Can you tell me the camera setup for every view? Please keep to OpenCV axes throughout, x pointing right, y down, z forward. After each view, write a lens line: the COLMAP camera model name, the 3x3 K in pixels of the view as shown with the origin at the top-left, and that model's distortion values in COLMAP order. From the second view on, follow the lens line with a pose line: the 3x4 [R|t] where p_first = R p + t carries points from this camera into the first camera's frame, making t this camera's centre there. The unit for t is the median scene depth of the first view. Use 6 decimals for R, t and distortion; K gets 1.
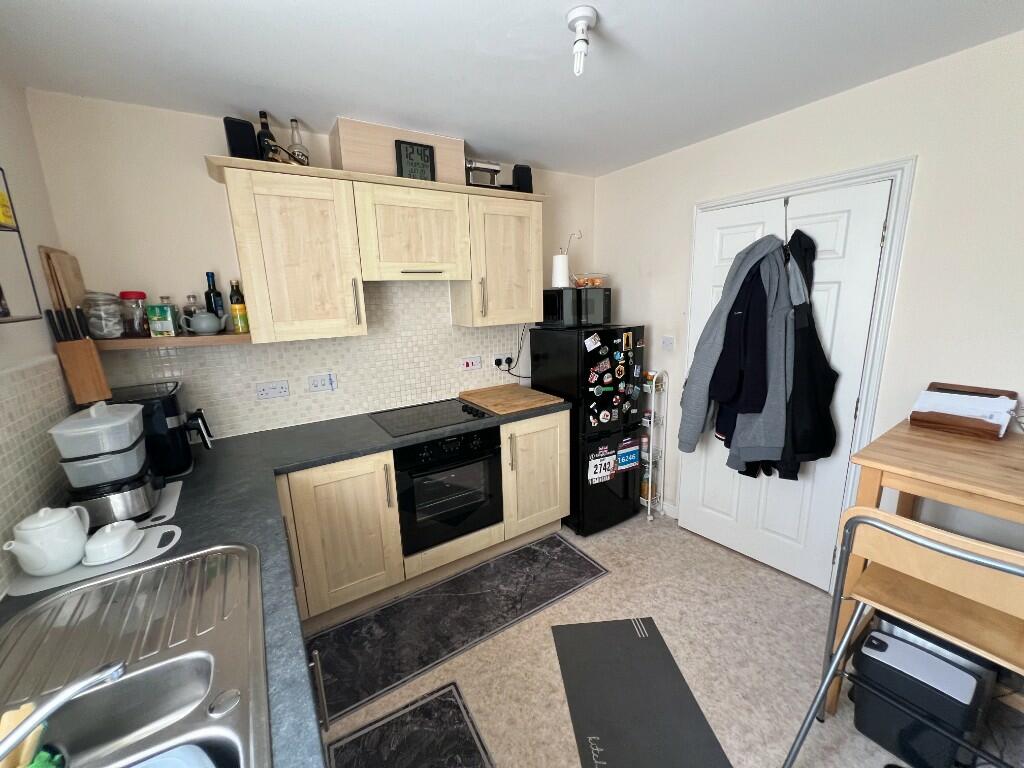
lens RADIAL K [[409.7, 0, 512.0], [0, 409.7, 384.0], [0, 0, 1]] dist [-0.003023, -0.000385]
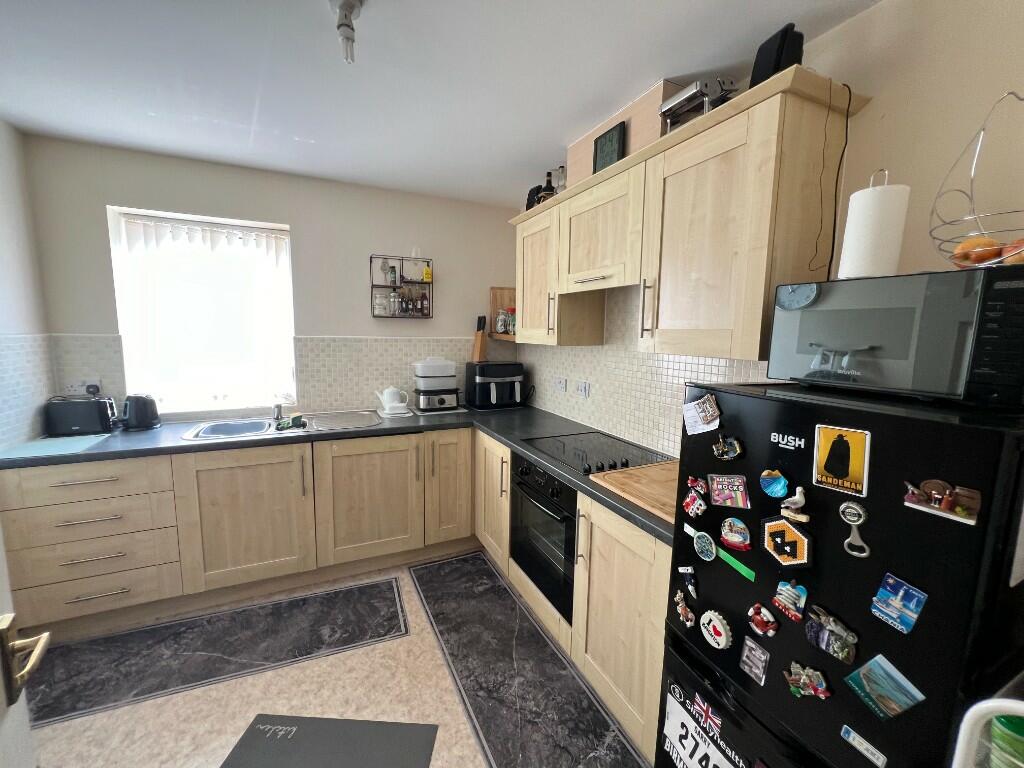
lens RADIAL K [[415.8, 0, 512.0], [0, 415.8, 384.0], [0, 0, 1]] dist [-0.000369, 0.000163]
pose [[-0.129370, 0.154862, -0.979429, 0.648654], [-0.221449, 0.958271, 0.180768, -0.174177], [0.966553, 0.240280, -0.089677, 0.909480]]
